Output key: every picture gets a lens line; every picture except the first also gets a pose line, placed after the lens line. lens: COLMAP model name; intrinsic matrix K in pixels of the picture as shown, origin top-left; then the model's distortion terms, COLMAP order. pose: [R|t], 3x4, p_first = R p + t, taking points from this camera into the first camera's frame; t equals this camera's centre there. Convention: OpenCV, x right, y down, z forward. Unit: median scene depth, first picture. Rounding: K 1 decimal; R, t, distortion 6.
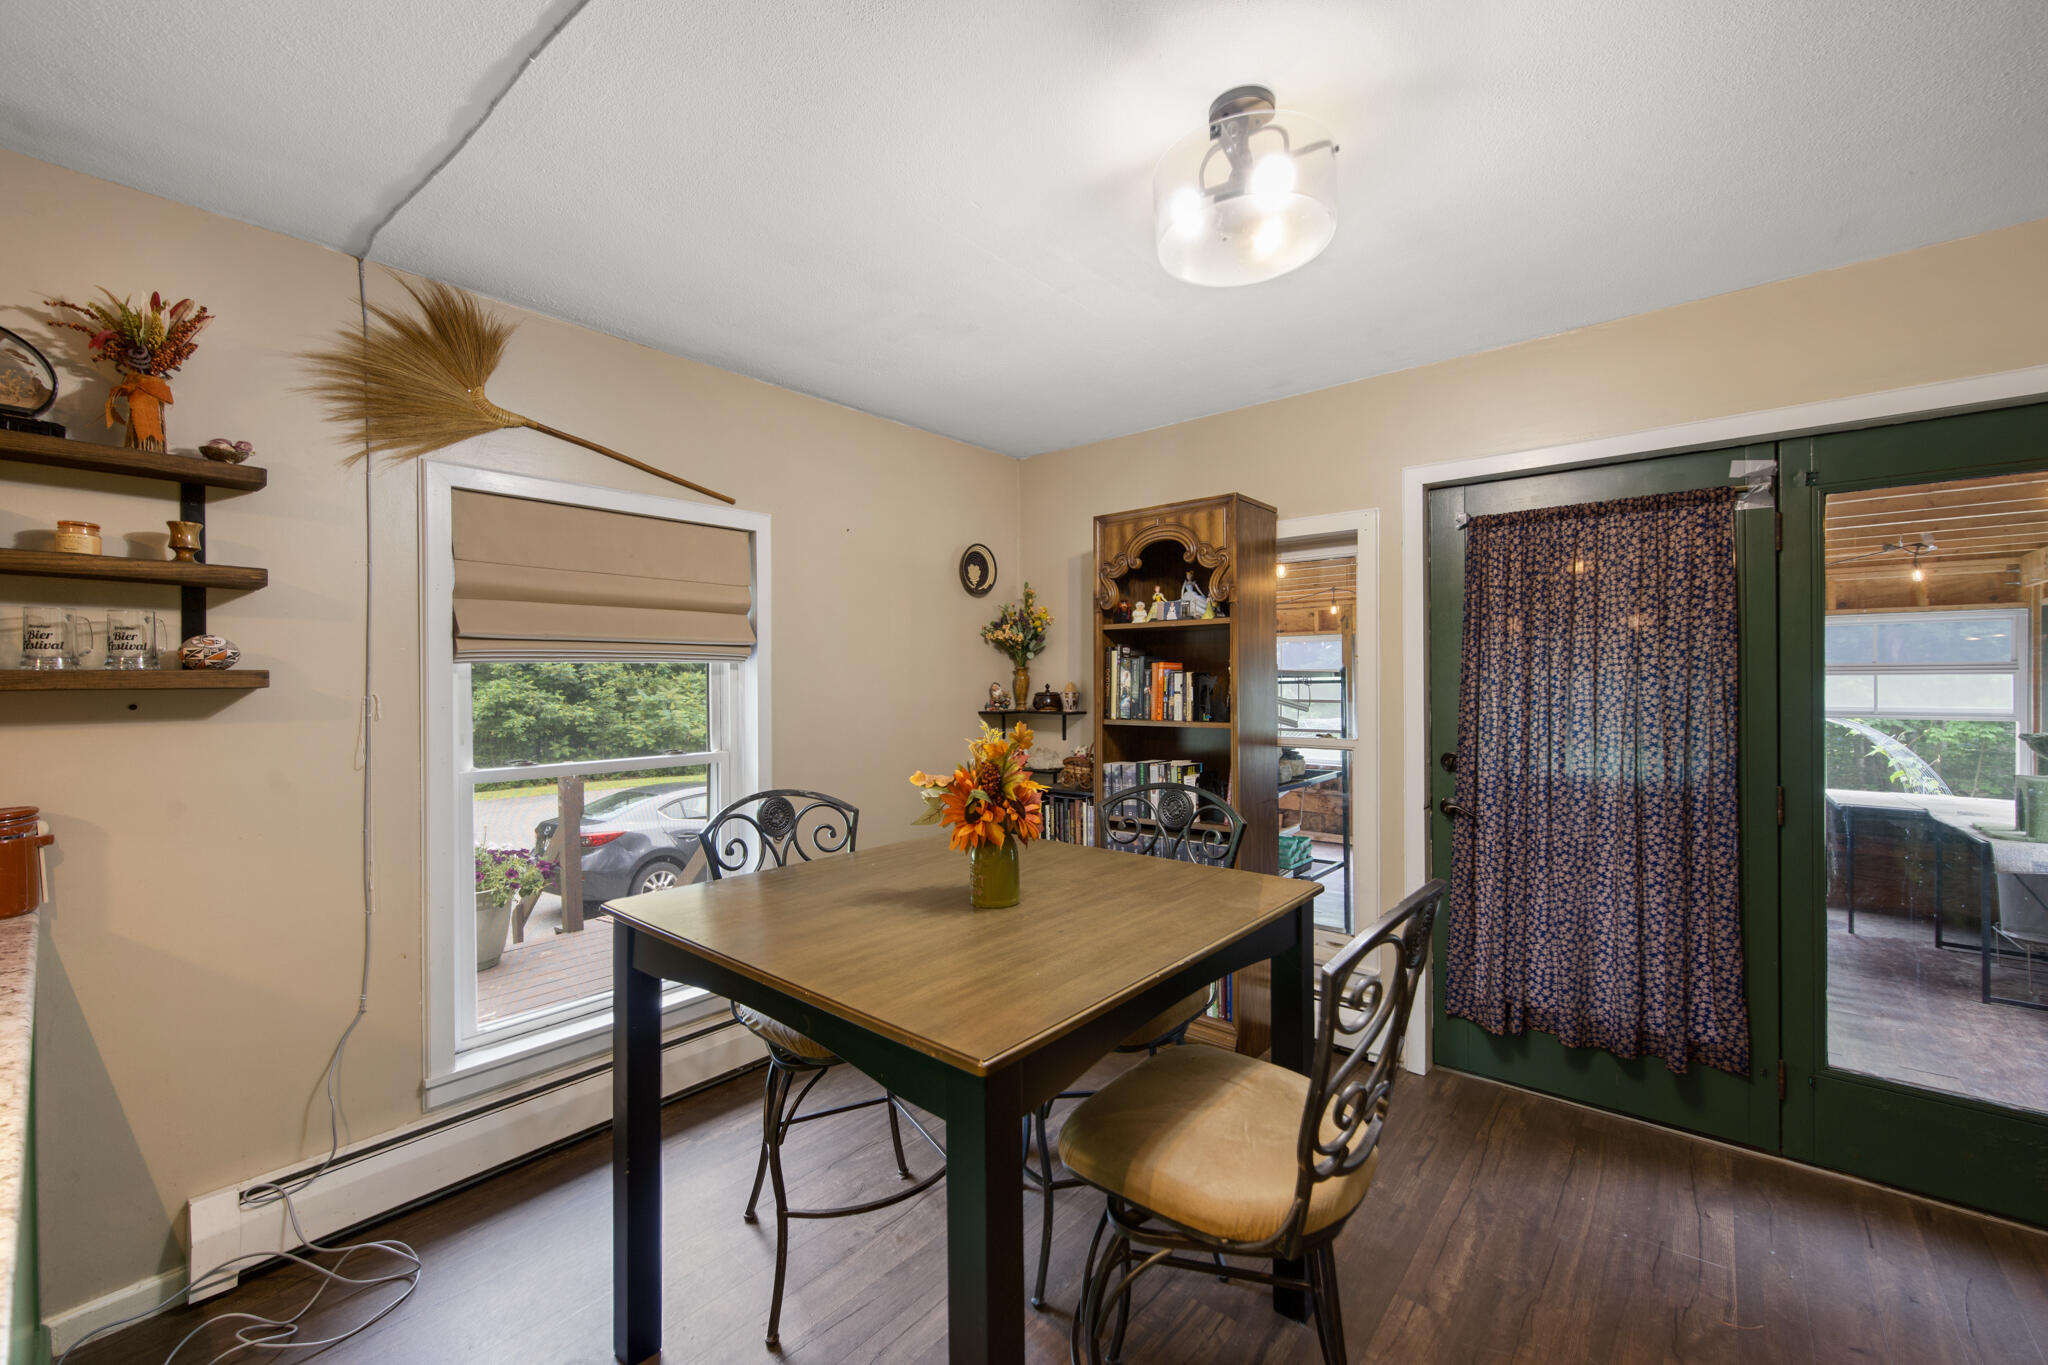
lens RADIAL K [[824.5, 0, 1024.0], [0, 824.5, 682.5], [0, 0, 1]] dist [-0.000589, 0.000271]
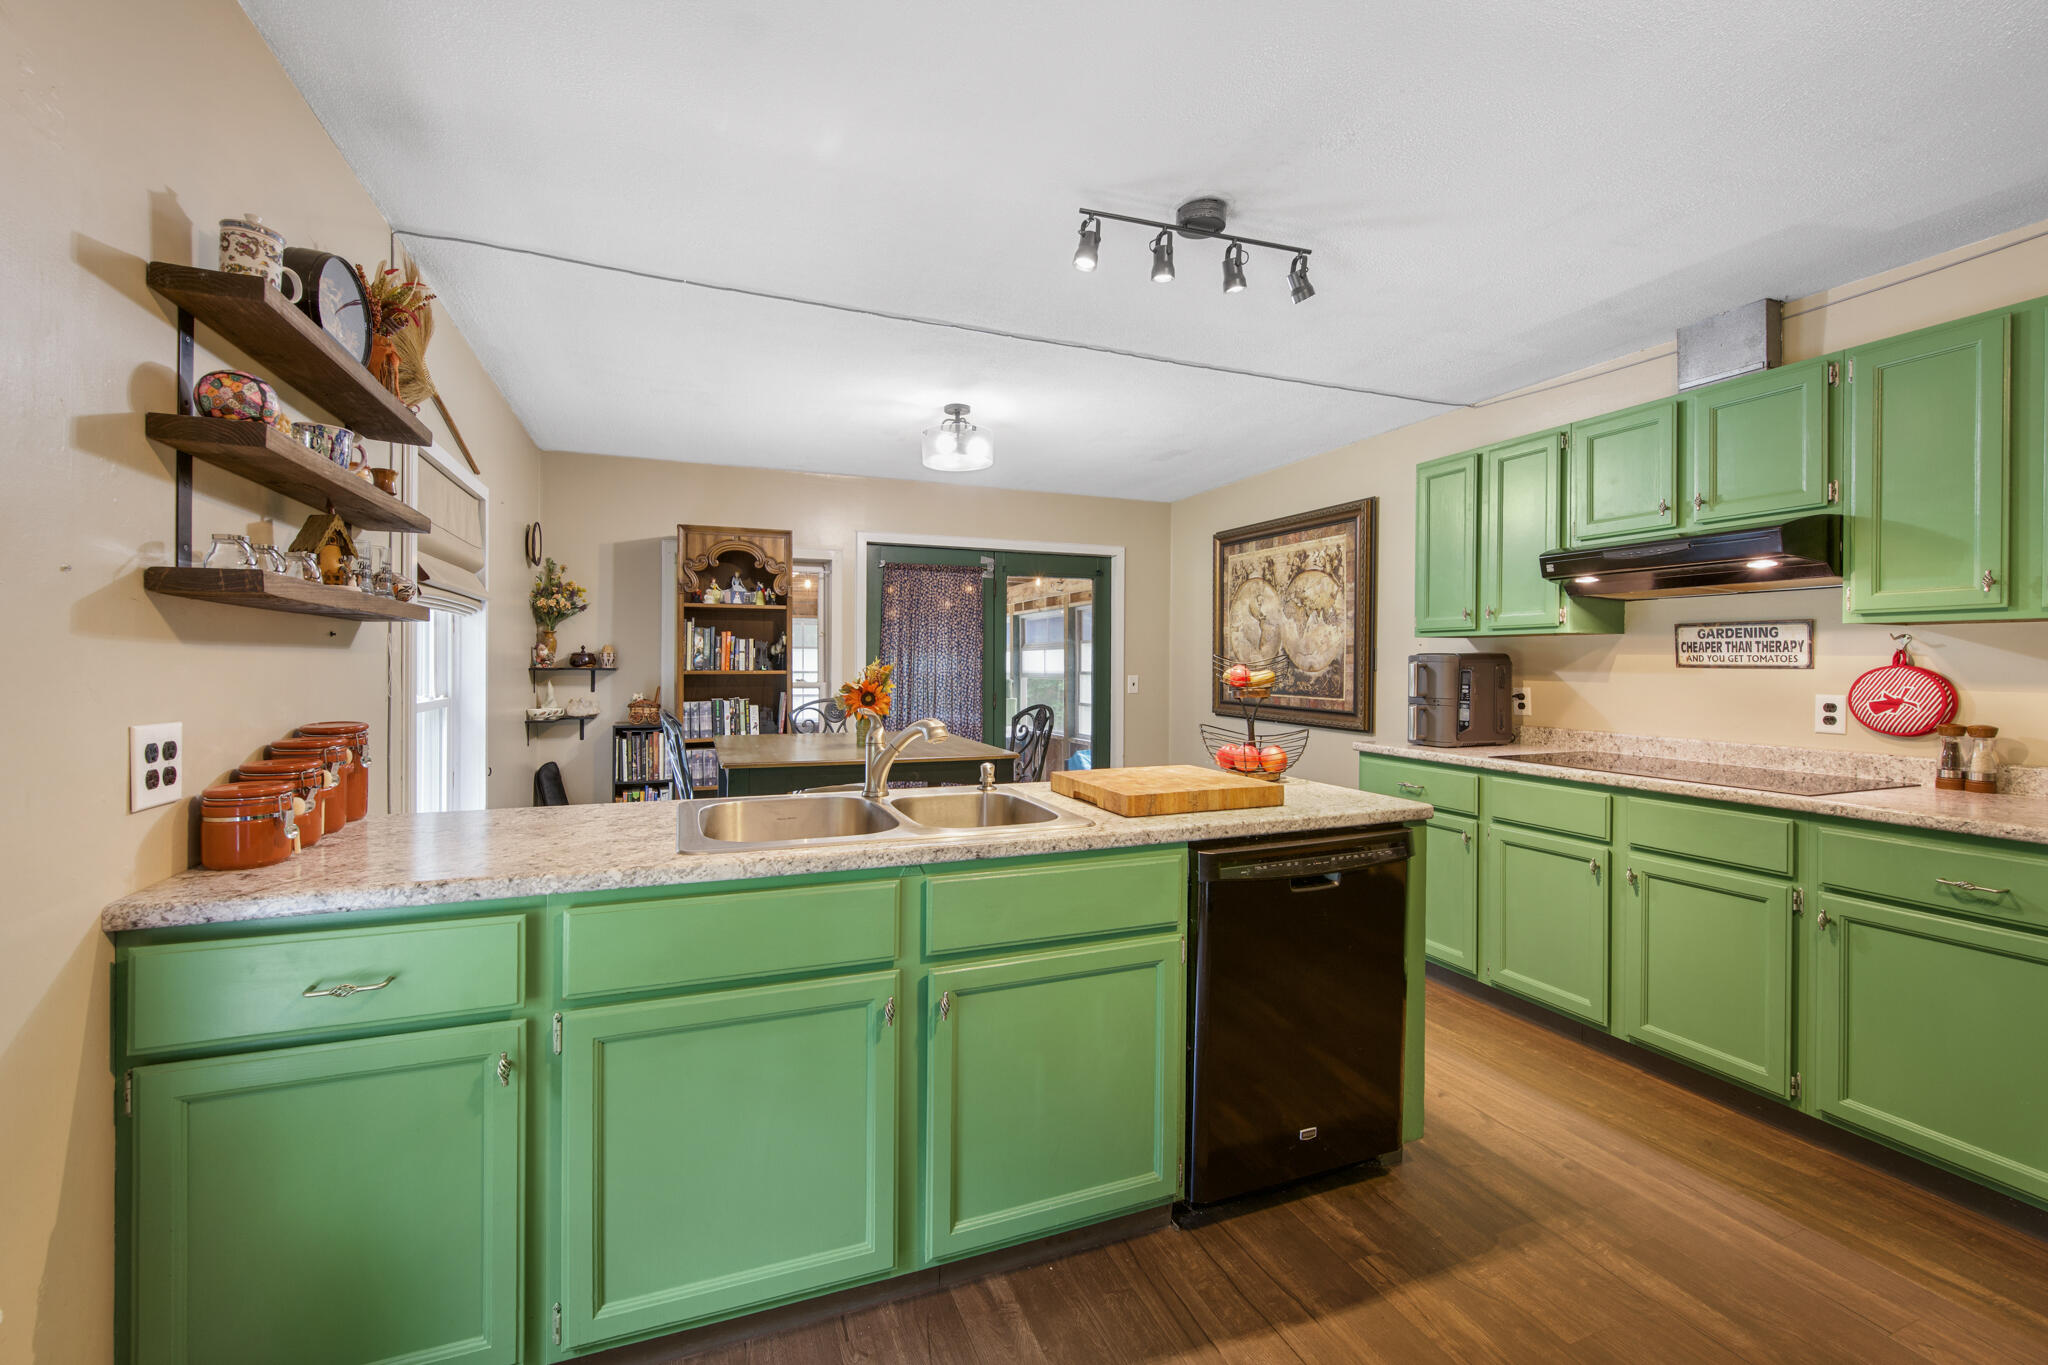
lens RADIAL K [[839.6, 0, 1010.5], [0, 839.6, 664.9], [0, 0, 1]] dist [-0.000901, -0.000091]
pose [[0.473936, 0.005829, 0.880540, -1.127398], [-0.004138, 0.999982, -0.004392, 0.049164], [-0.880550, -0.001562, 0.473952, -0.197915]]
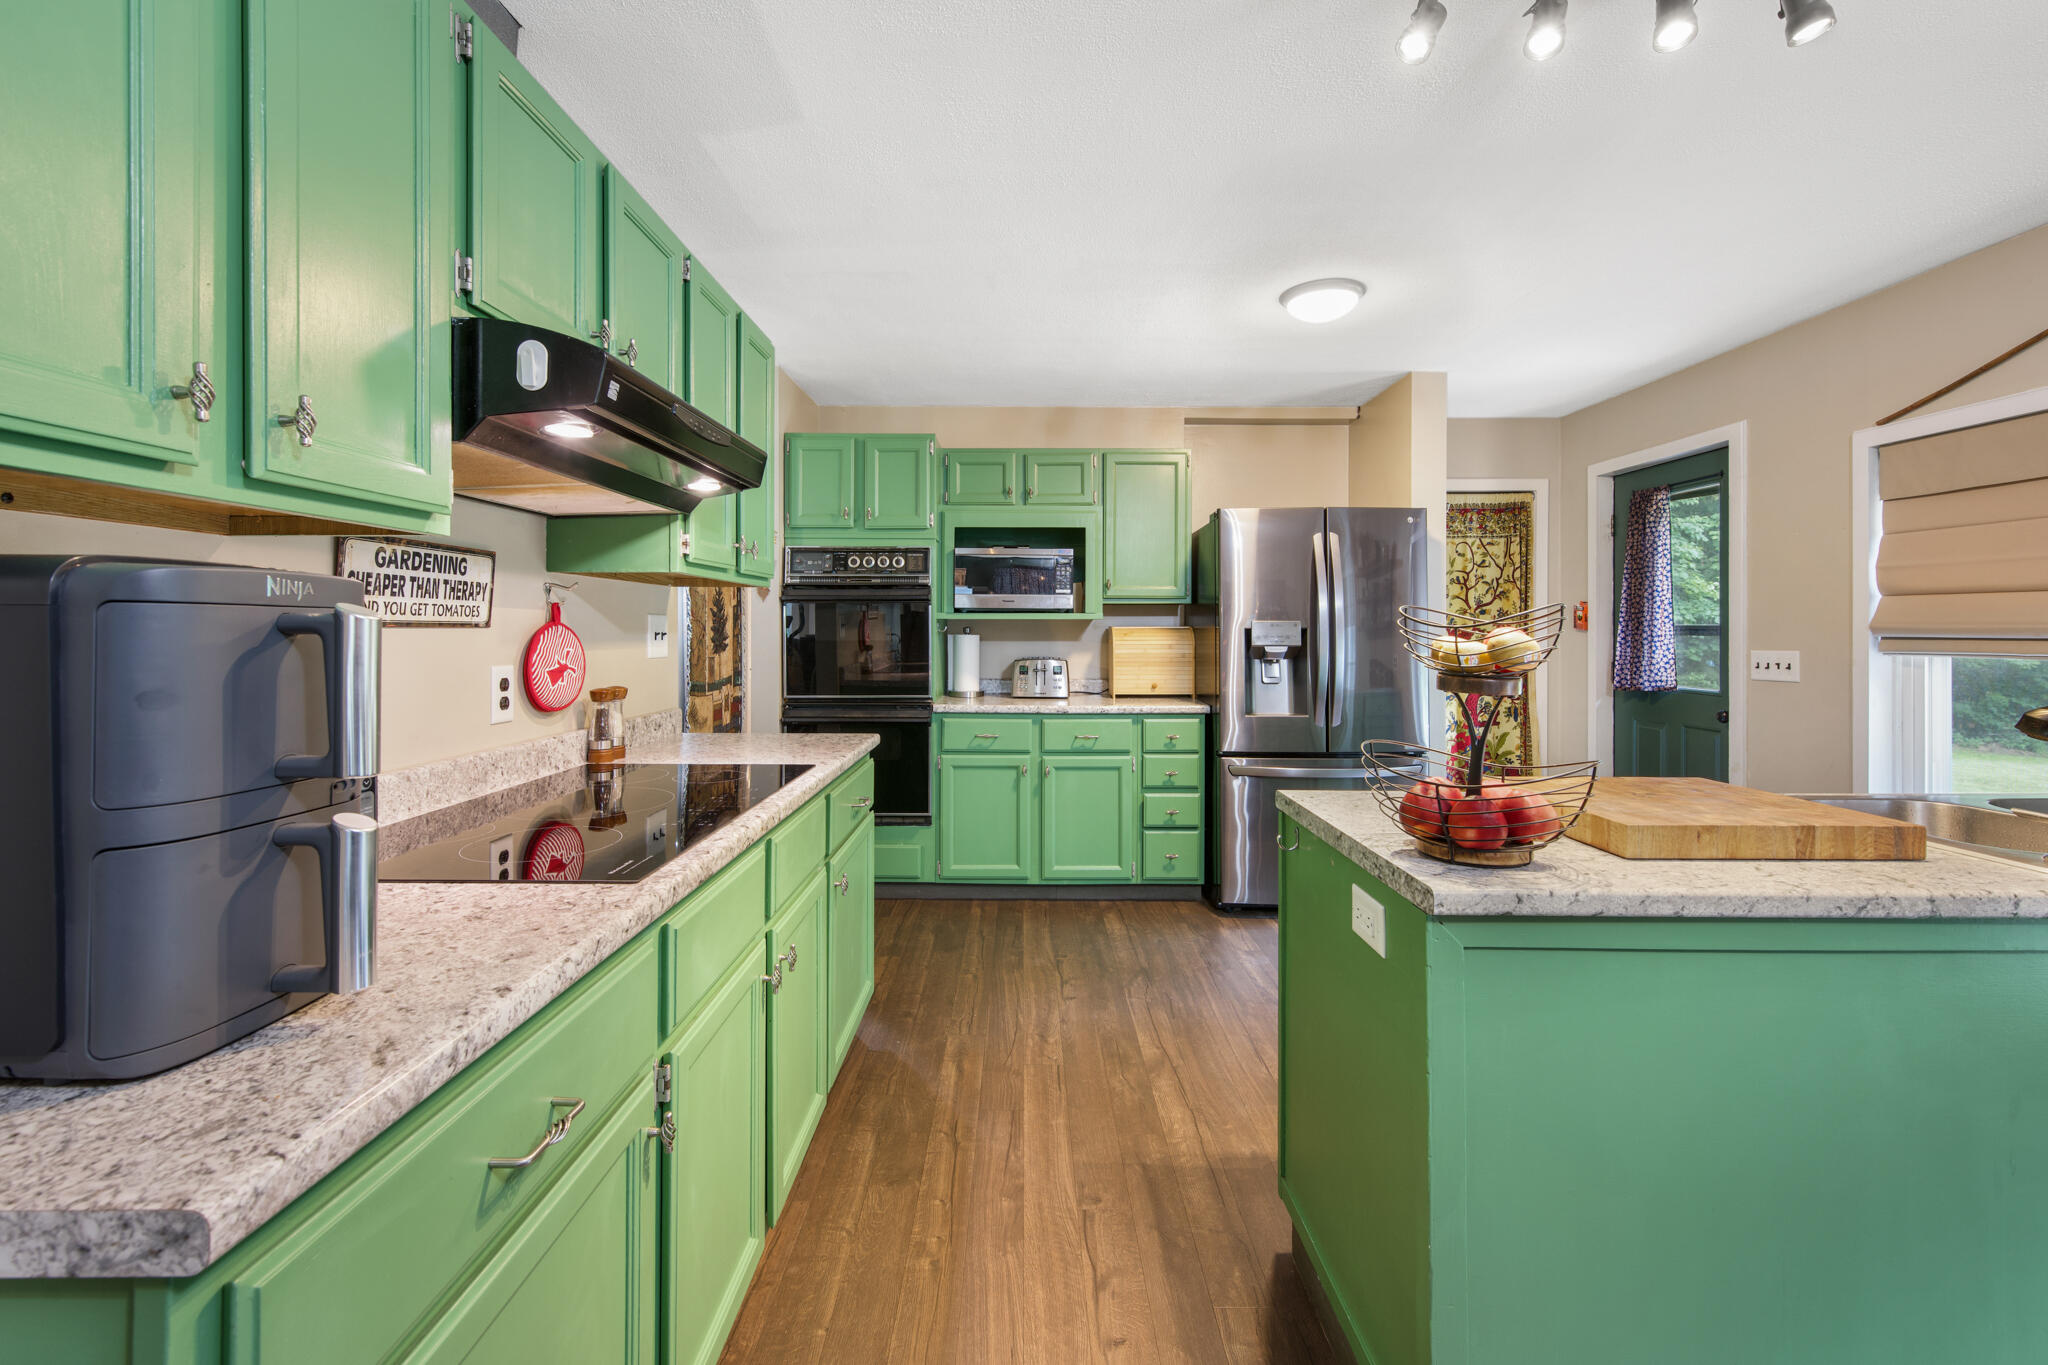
lens RADIAL K [[843.1, 0, 1022.9], [0, 843.1, 626.2], [0, 0, 1]] dist [0.001079, -0.000116]
pose [[-0.763447, 0.004733, -0.645854, 0.384128], [0.000942, 0.999980, 0.006215, 0.040339], [0.645870, 0.004137, -0.763436, 0.220031]]
